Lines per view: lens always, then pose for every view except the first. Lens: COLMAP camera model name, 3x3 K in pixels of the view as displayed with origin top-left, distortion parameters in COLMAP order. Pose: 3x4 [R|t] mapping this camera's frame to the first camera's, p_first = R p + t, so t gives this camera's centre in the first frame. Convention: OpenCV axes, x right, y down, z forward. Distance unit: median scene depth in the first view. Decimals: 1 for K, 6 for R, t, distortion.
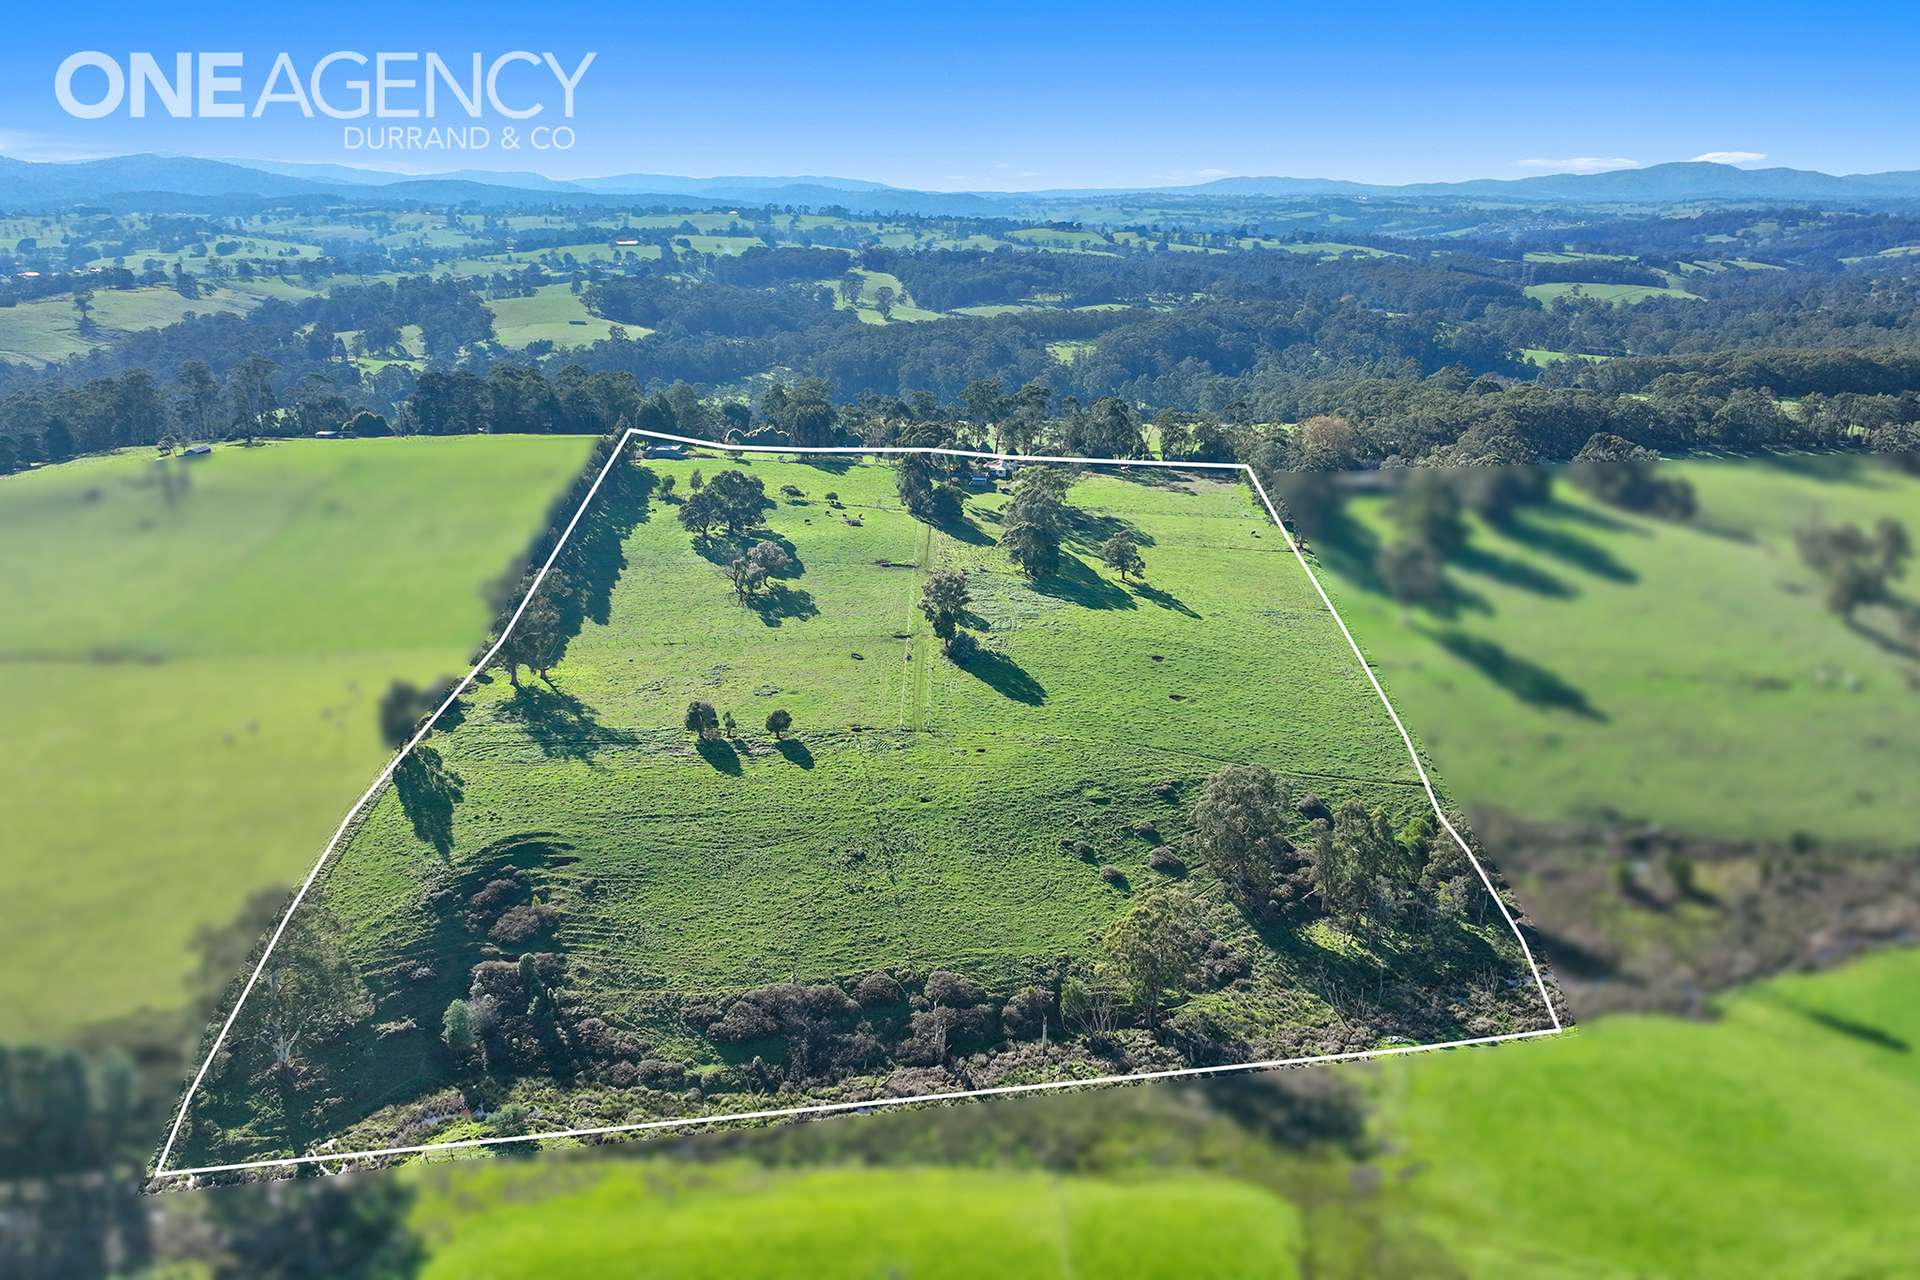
lens RADIAL K [[1601.9, 0, 963.2], [0, 1601.9, 637.5], [0, 0, 1]] dist [0.006802, -0.003726]
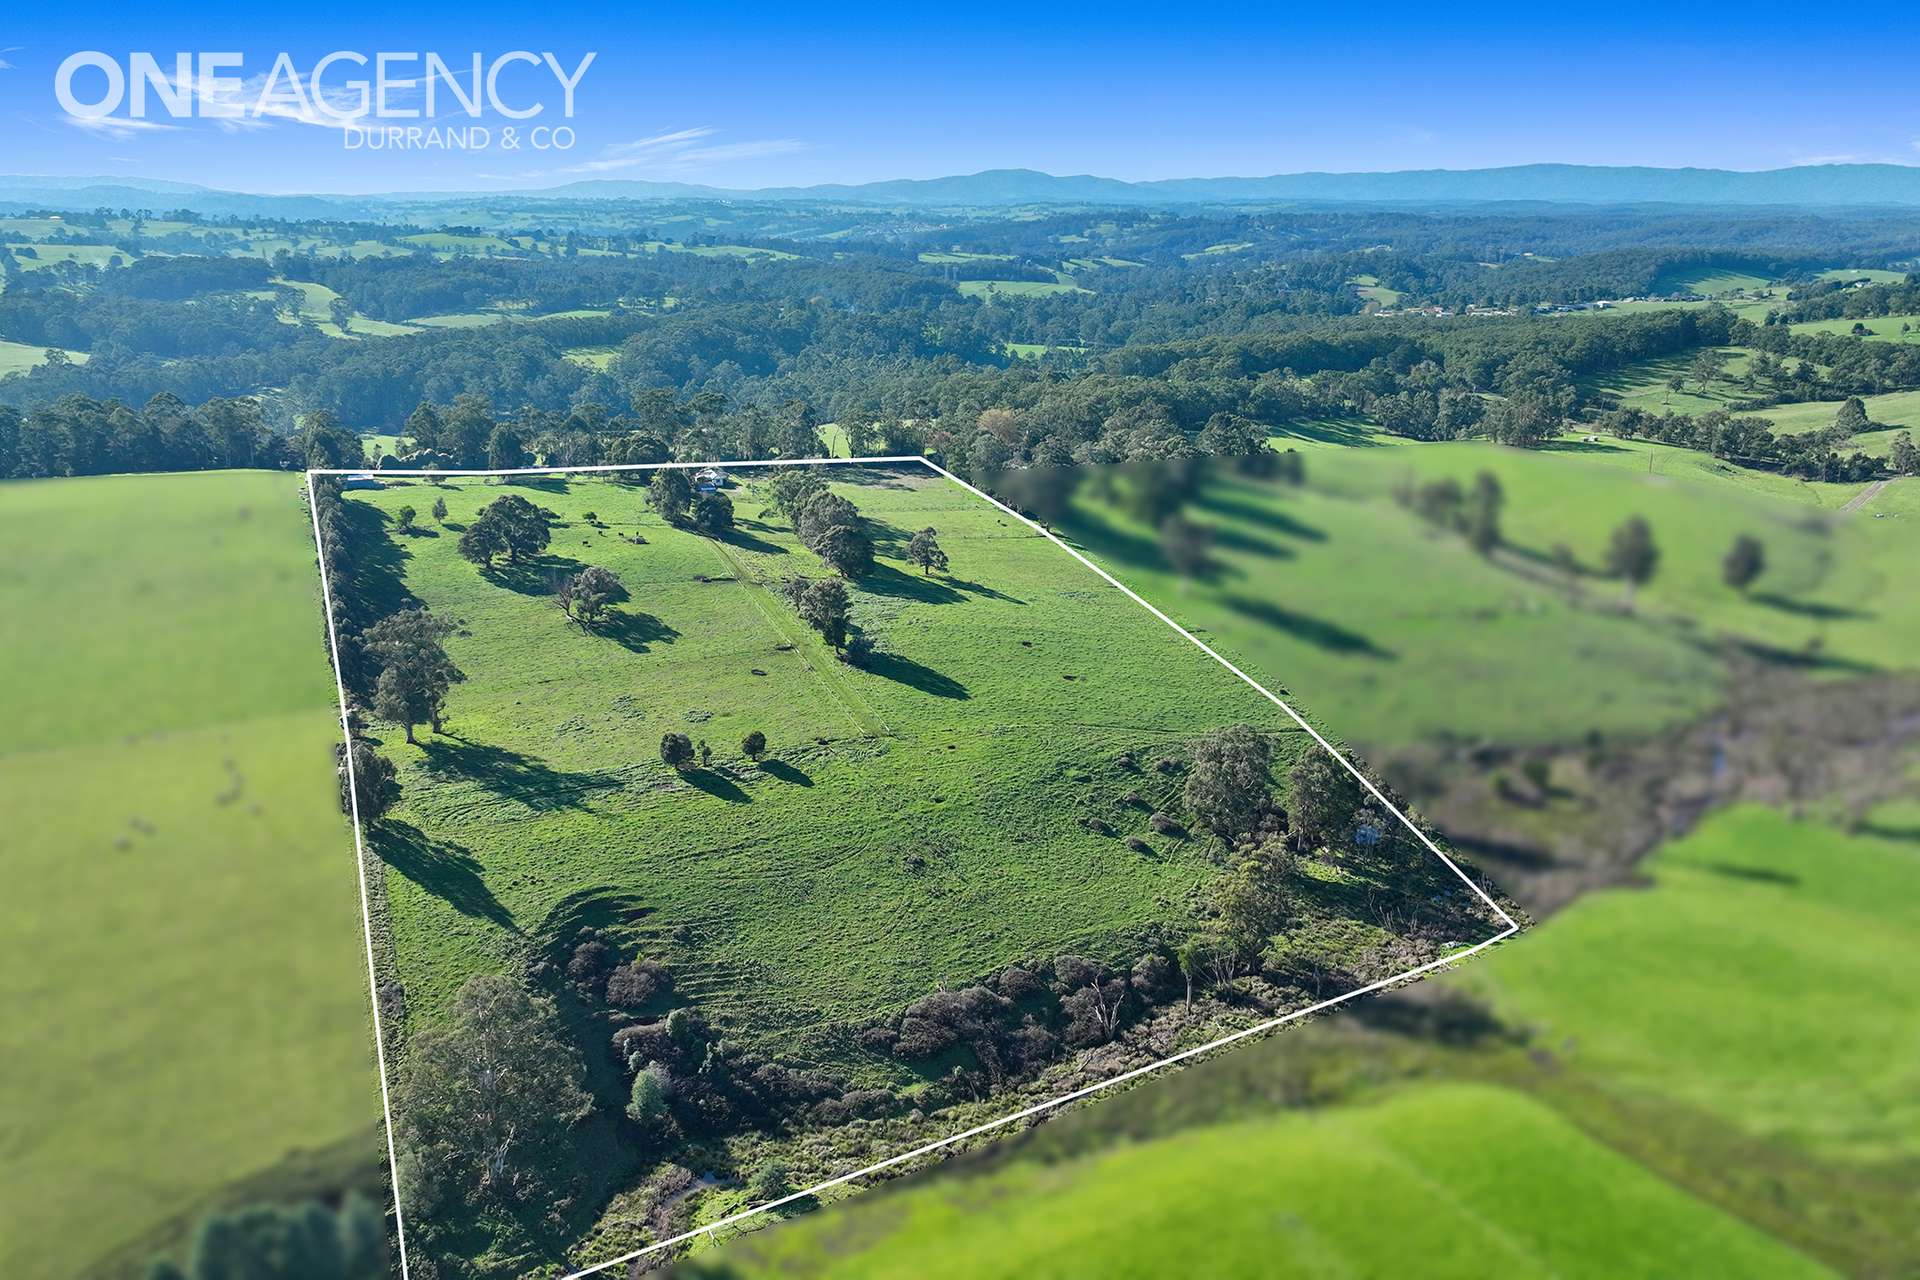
lens RADIAL K [[1601.9, 0, 963.2], [0, 1601.9, 637.5], [0, 0, 1]] dist [0.006802, -0.003726]
pose [[0.926508, -0.099108, 0.362988, -0.274778], [0.099875, 0.994860, 0.016703, -0.011968], [-0.362778, 0.020778, 0.931644, 0.039451]]
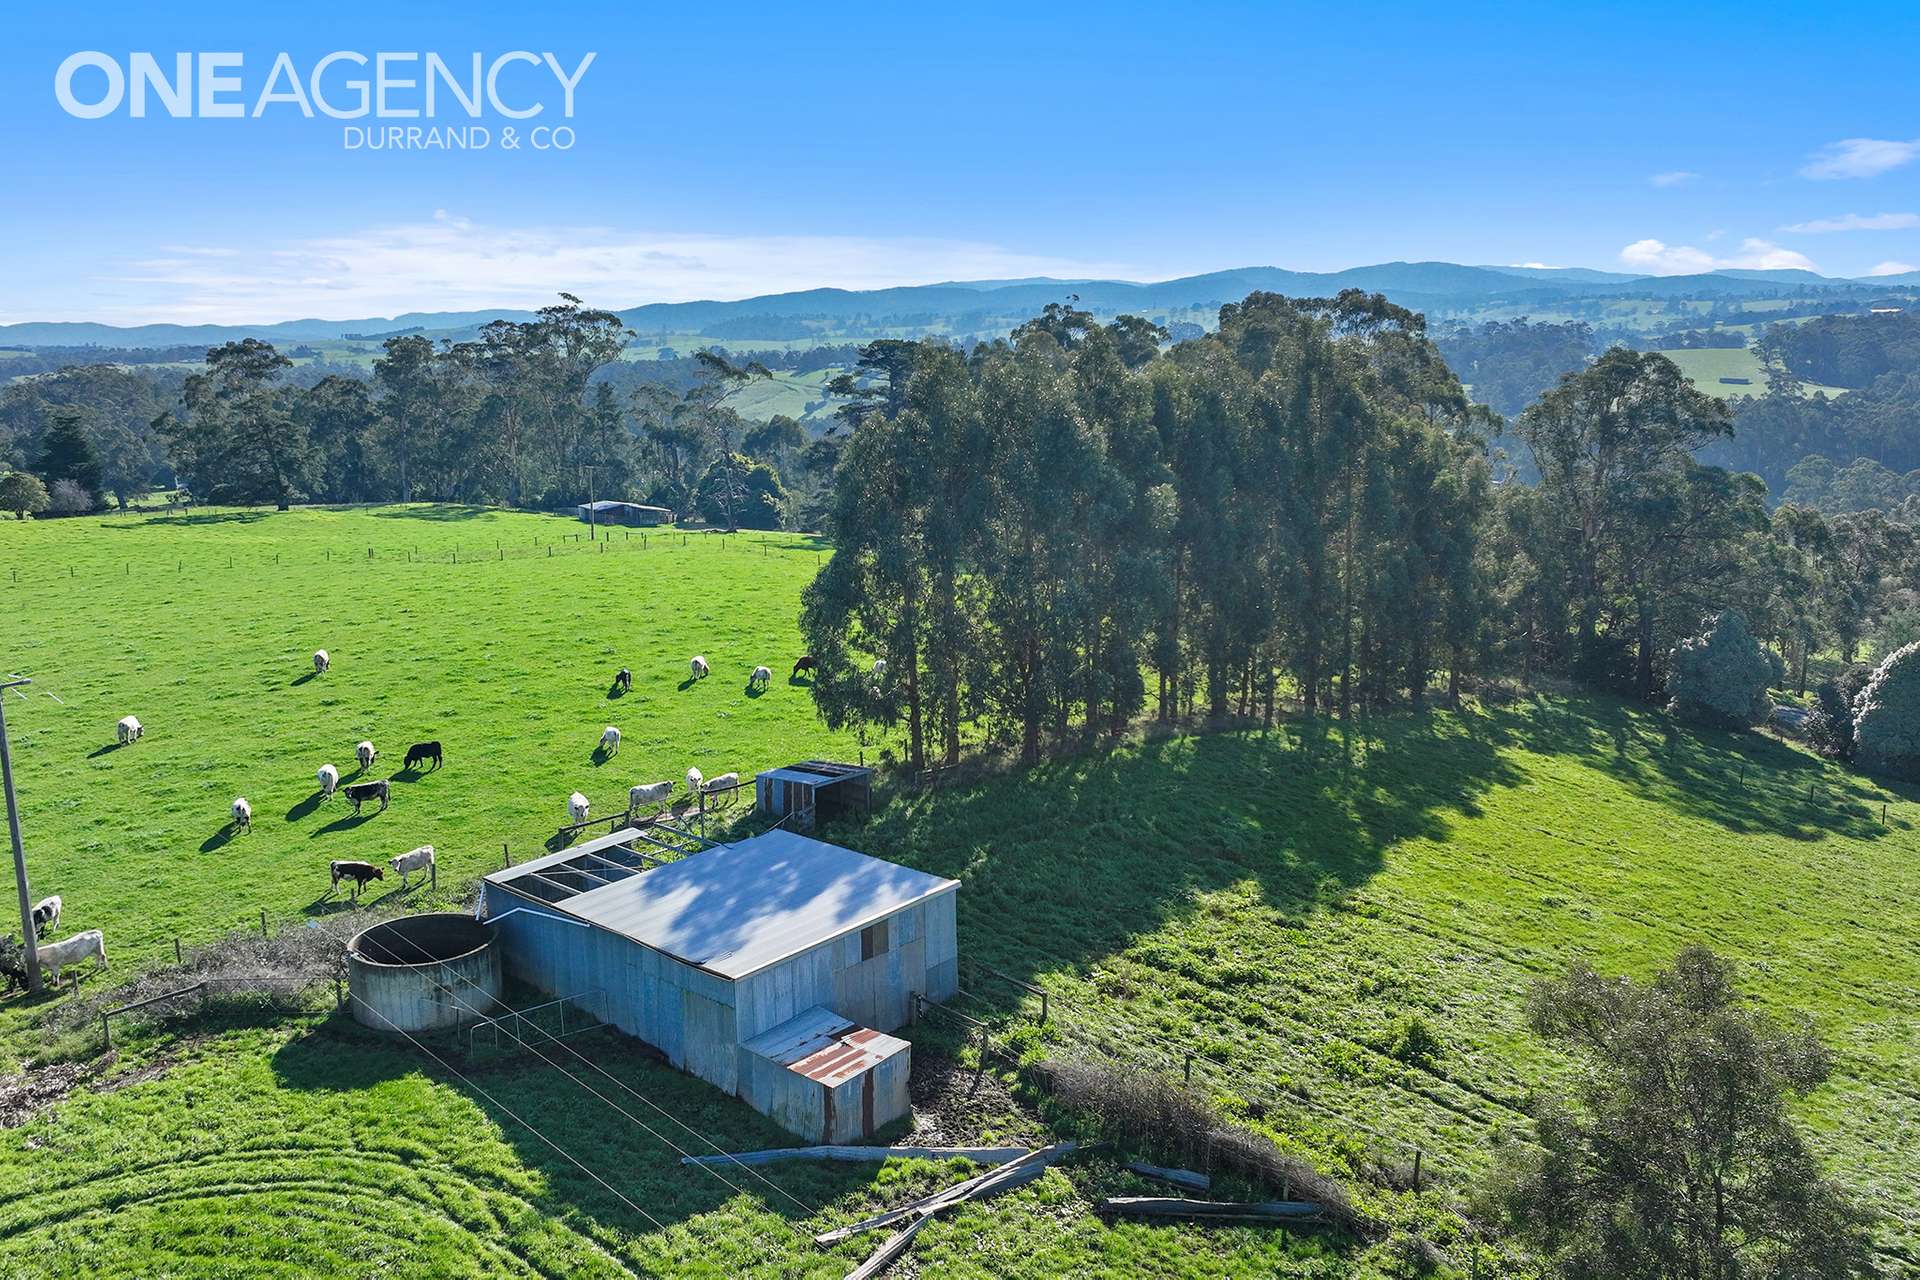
lens RADIAL K [[1601.9, 0, 963.2], [0, 1601.9, 637.5], [0, 0, 1]] dist [0.006802, -0.003726]
pose [[0.746112, 0.116629, -0.655526, -0.171811], [-0.159794, 0.987131, -0.006249, -0.175267], [0.646361, 0.109412, 0.755147, 1.263325]]
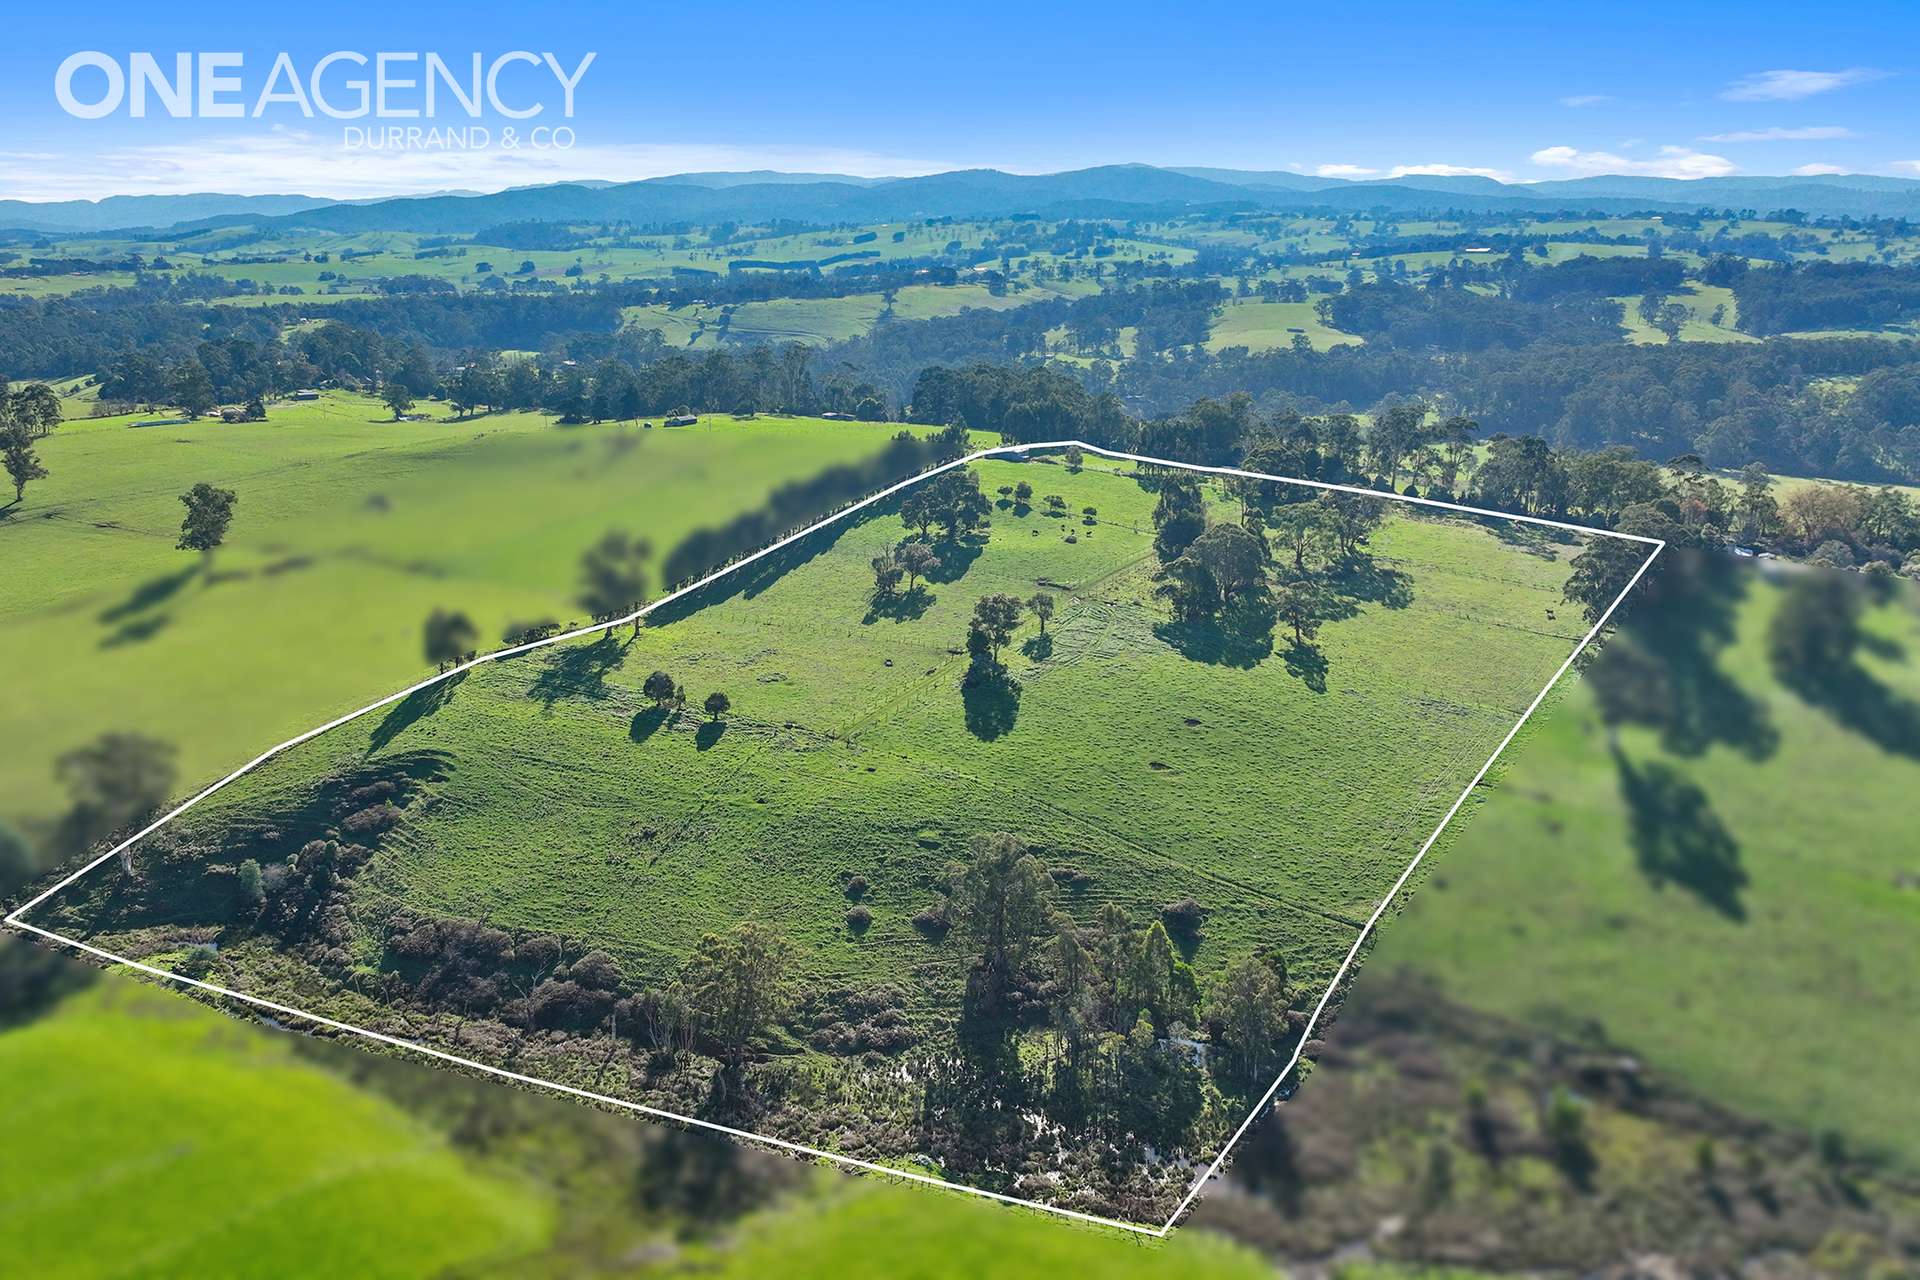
lens RADIAL K [[1600.1, 0, 814.5], [0, 1600.1, 639.0], [0, 0, 1]] dist [0.006984, 0.004605]
pose [[0.798370, 0.153843, -0.582183, 0.428636], [-0.155276, 0.986714, 0.047804, -0.038960], [0.581802, 0.052234, 0.811651, 0.150552]]
